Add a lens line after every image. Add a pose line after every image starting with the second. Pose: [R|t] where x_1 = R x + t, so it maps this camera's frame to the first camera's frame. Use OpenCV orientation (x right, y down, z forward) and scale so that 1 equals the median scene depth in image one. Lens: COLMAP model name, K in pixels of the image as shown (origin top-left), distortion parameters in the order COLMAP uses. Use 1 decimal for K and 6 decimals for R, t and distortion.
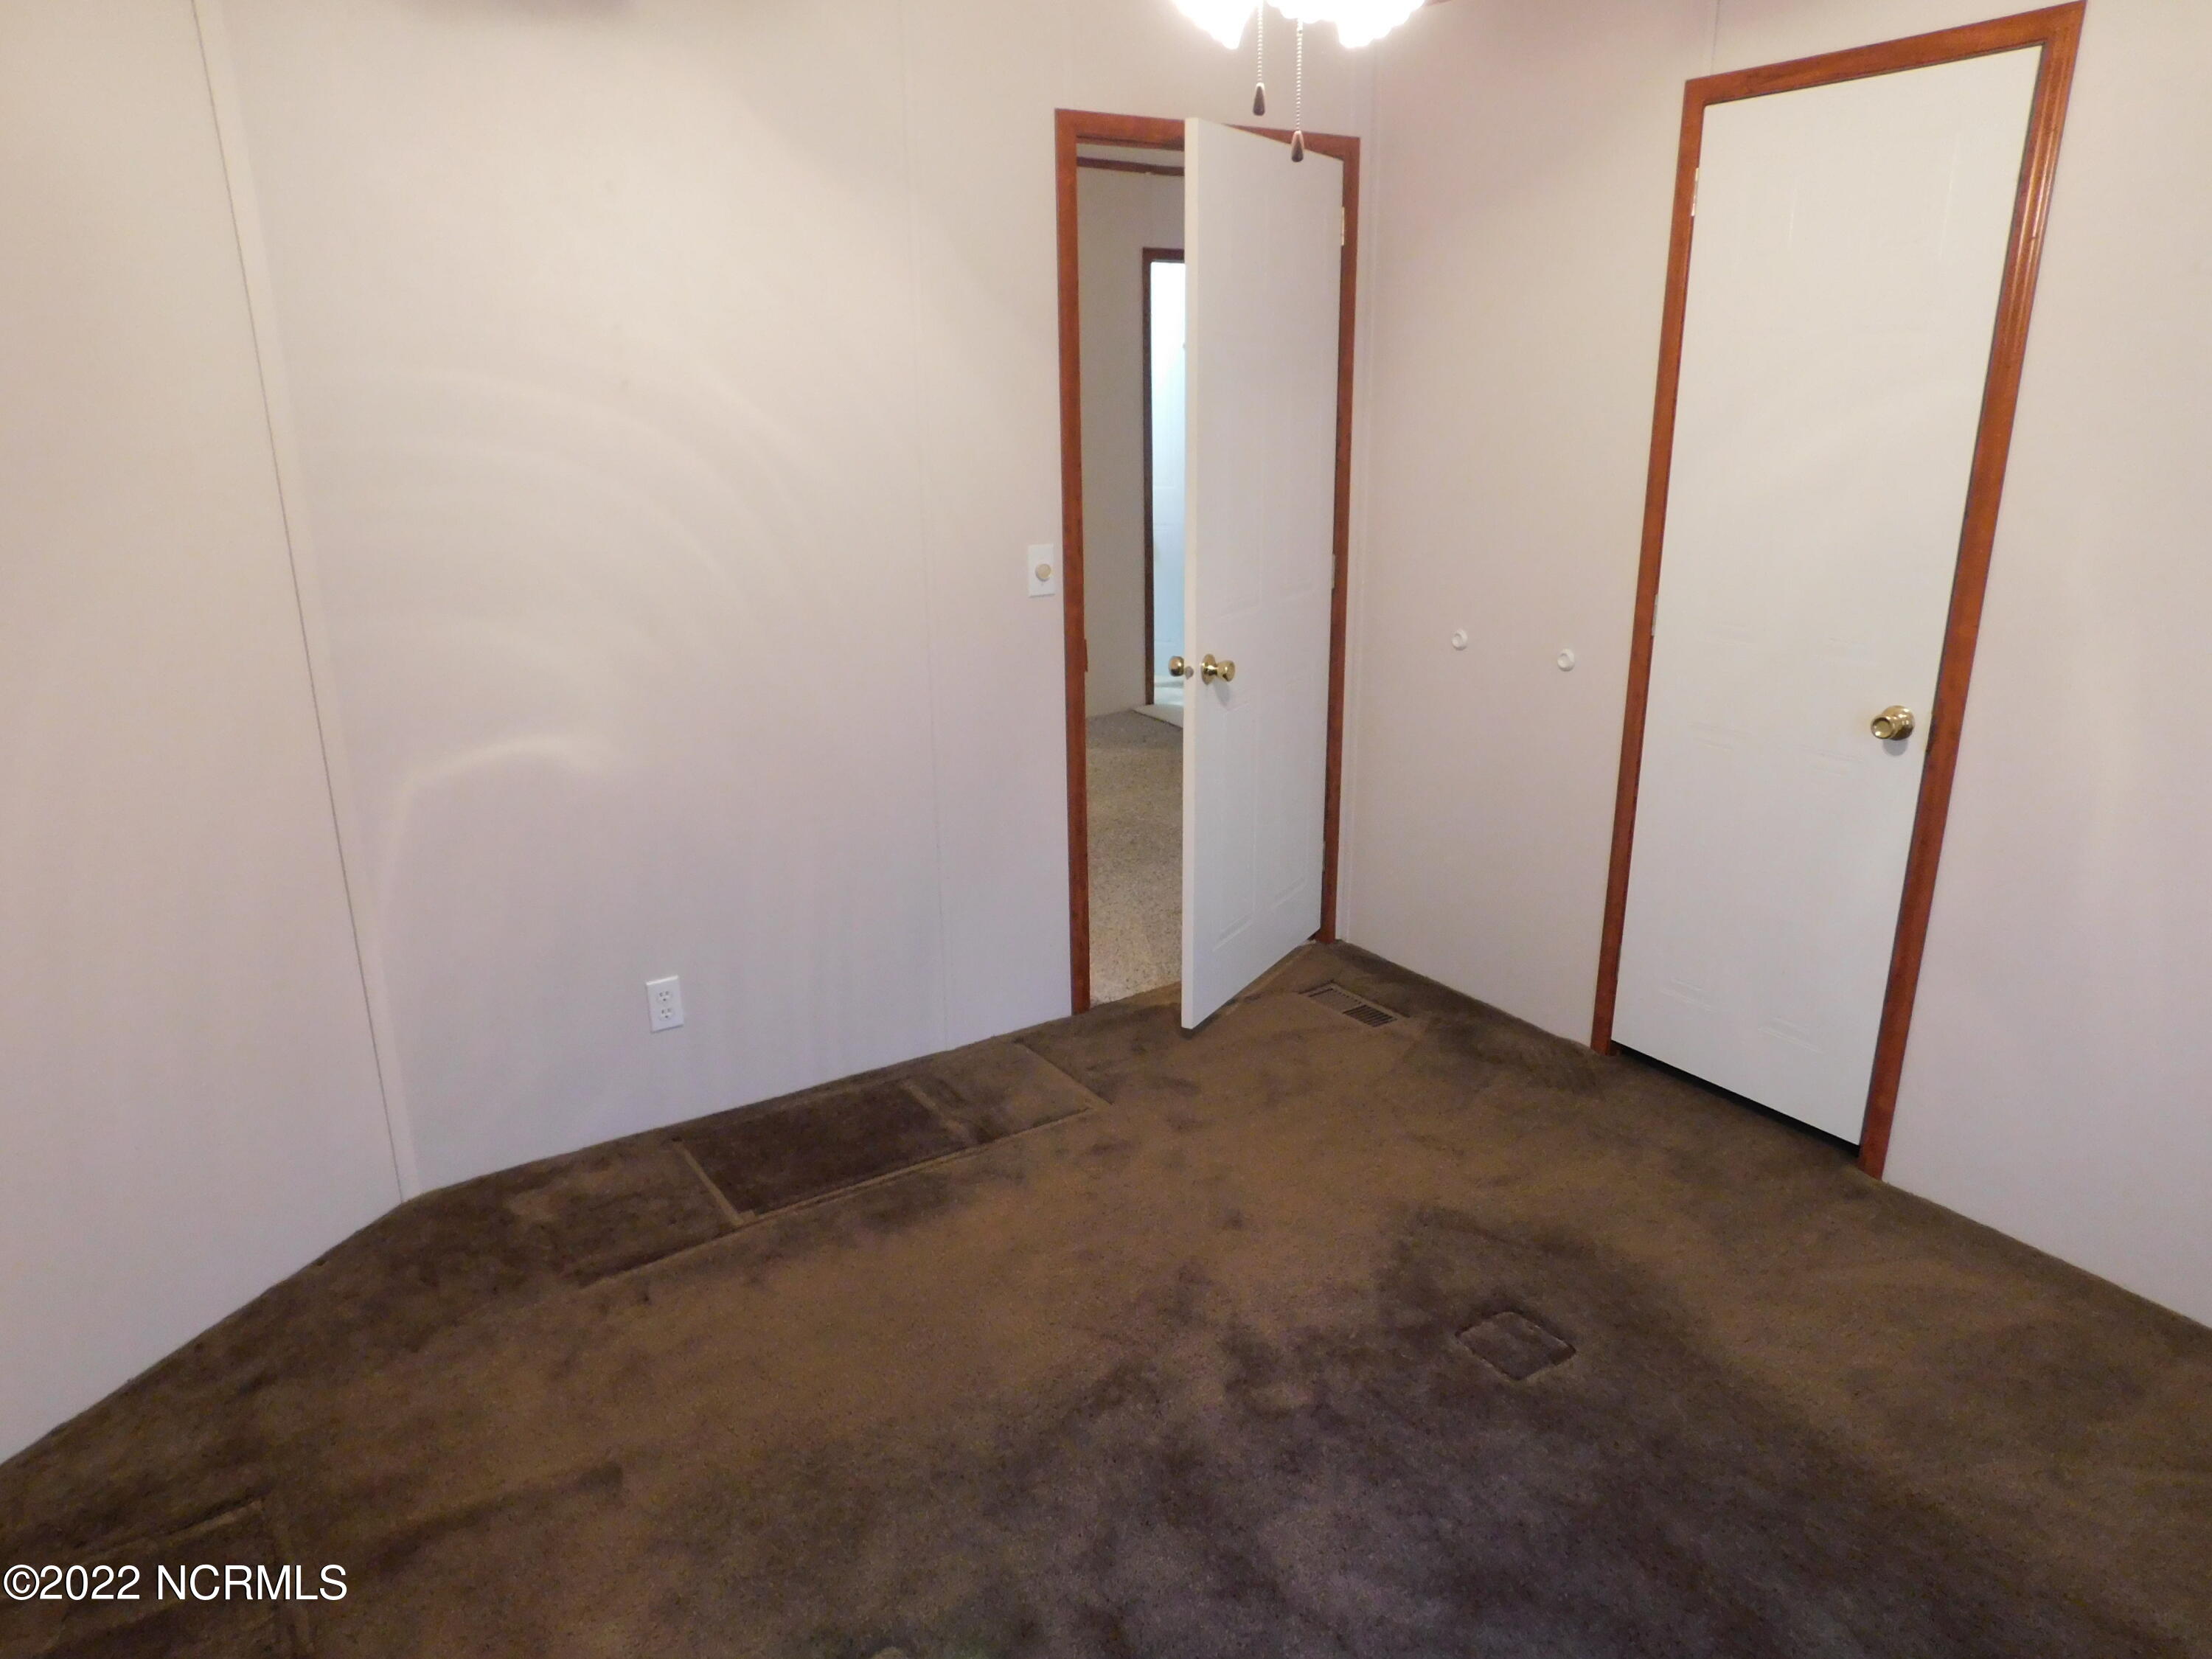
lens RADIAL K [[1446.9, 0, 1102.0], [0, 1446.9, 824.2], [0, 0, 1]] dist [-0.070750, 0.058119]
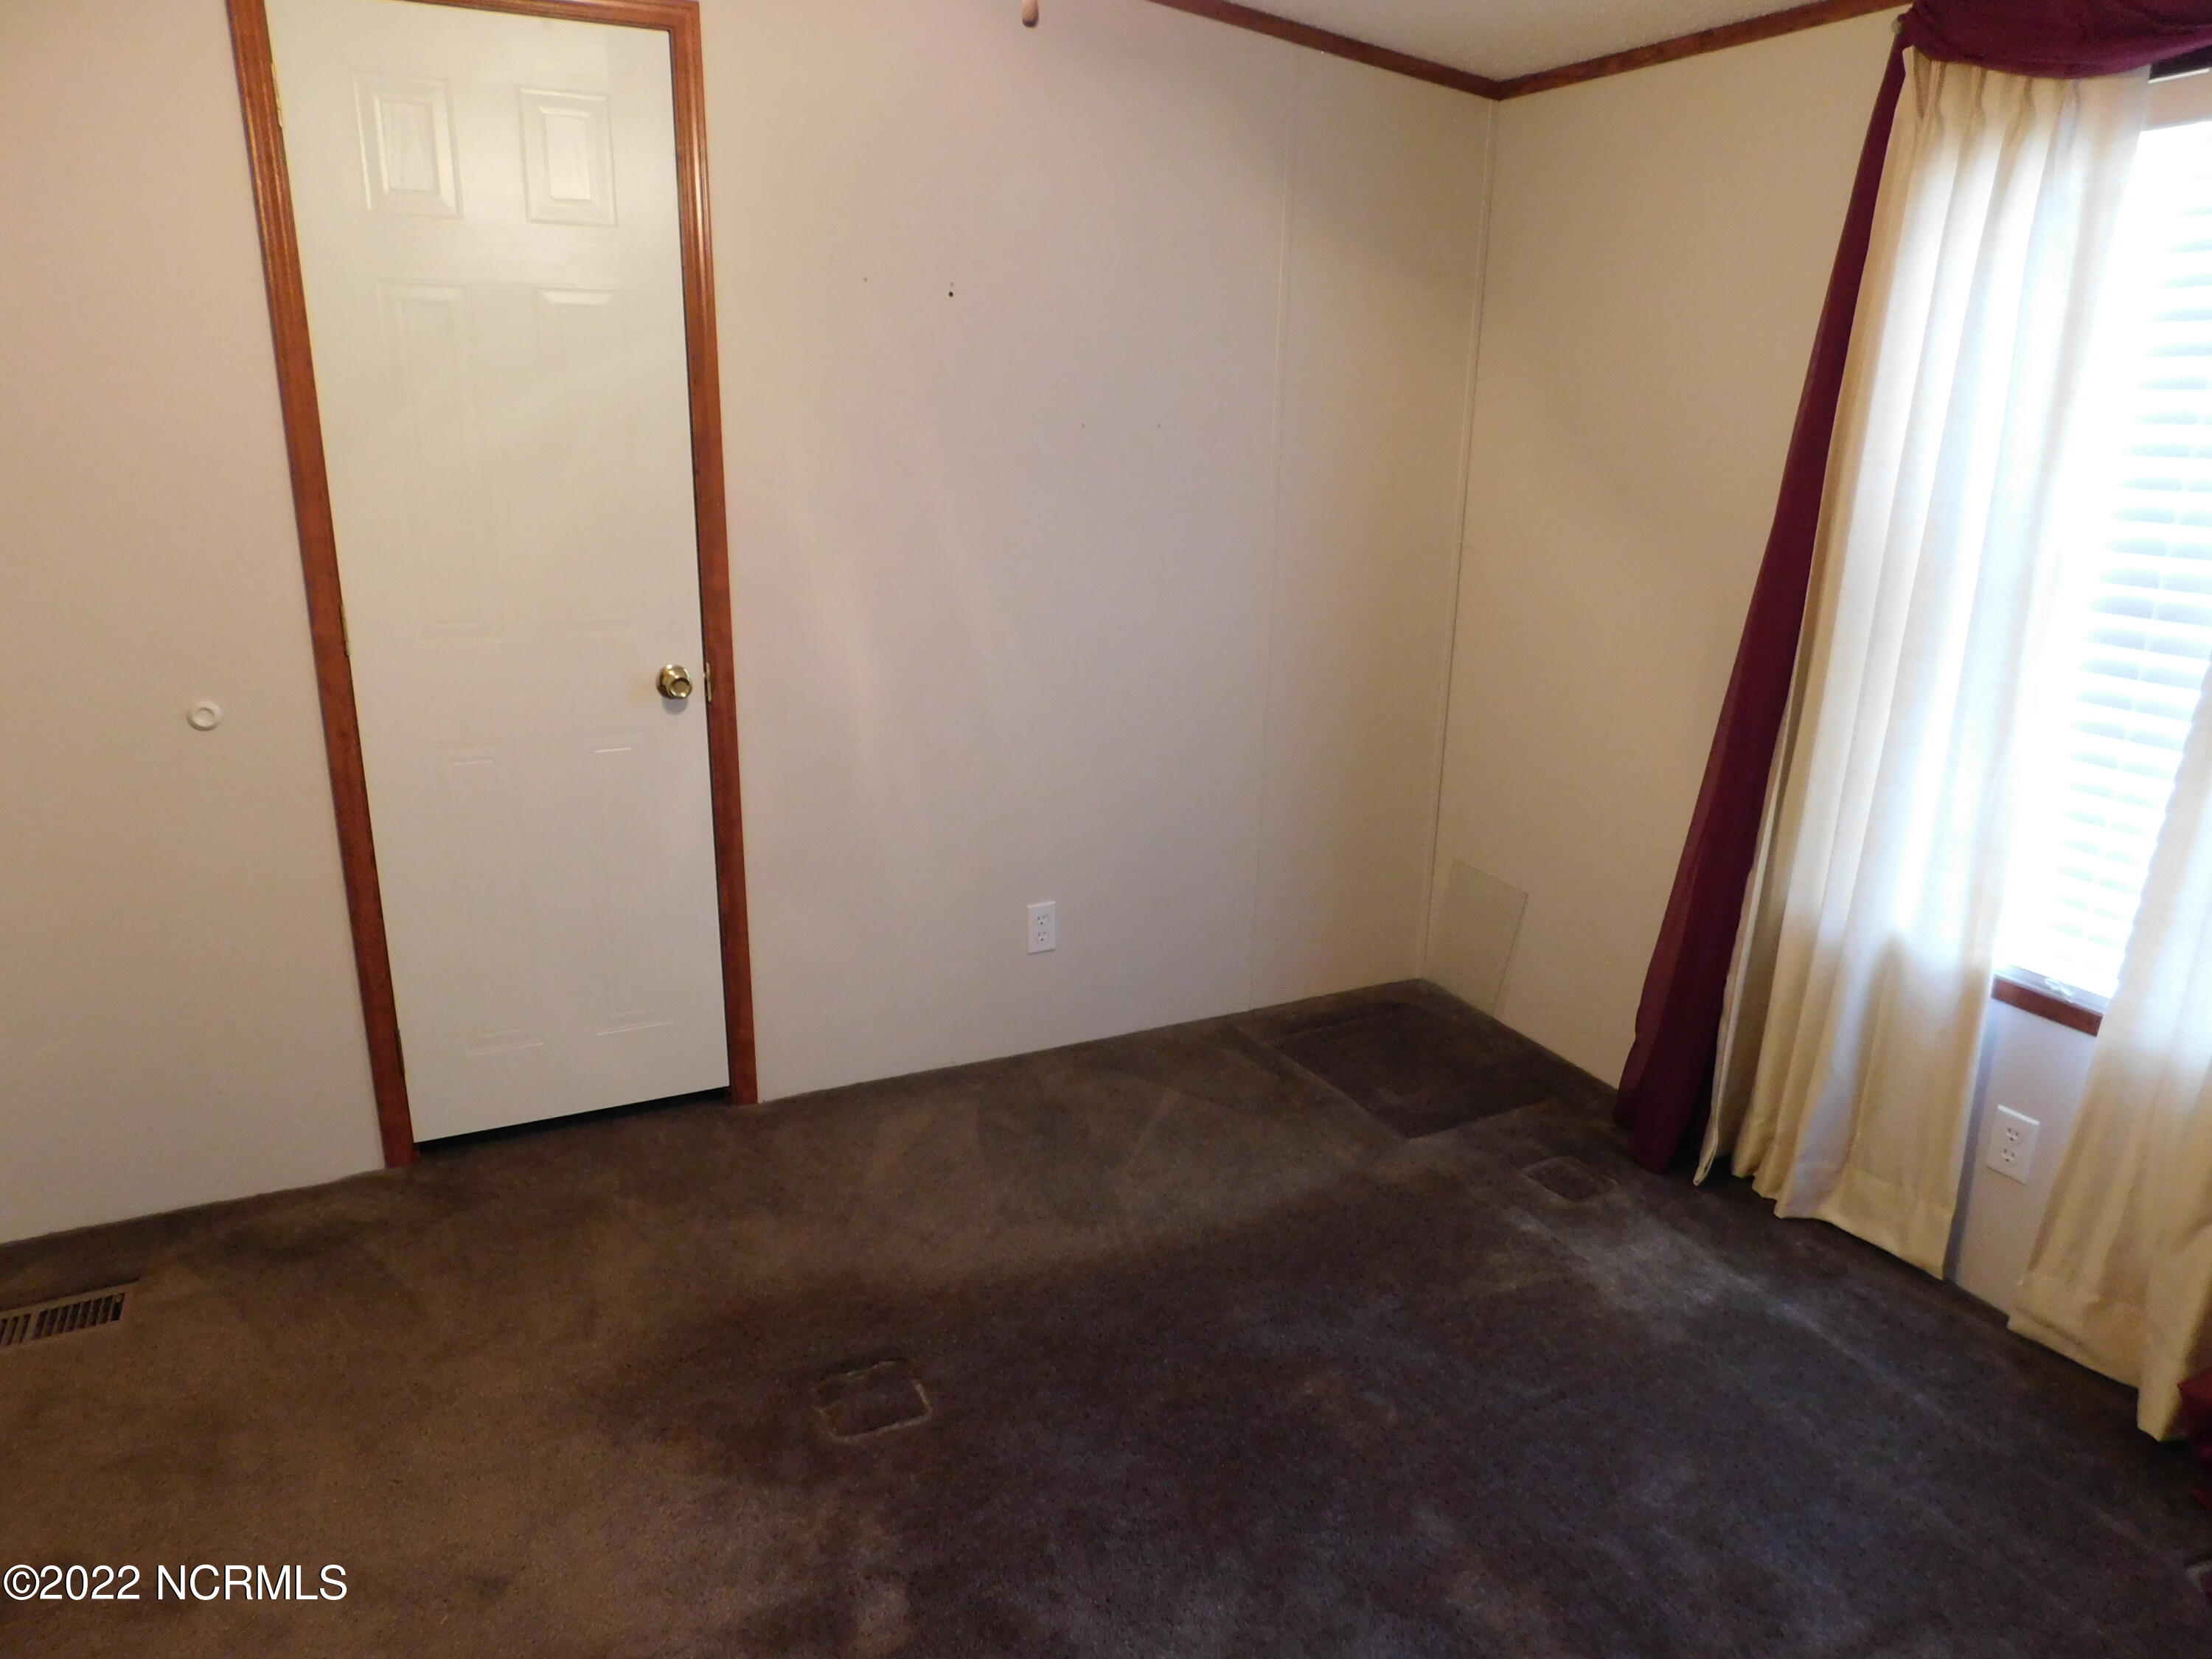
lens RADIAL K [[1446.9, 0, 1119.2], [0, 1446.9, 819.2], [0, 0, 1]] dist [-0.070750, 0.058119]
pose [[0.138247, -0.280196, 0.949936, -0.372502], [0.271583, 0.933105, 0.235707, -0.125689], [-0.952434, 0.225401, 0.205096, 0.474759]]
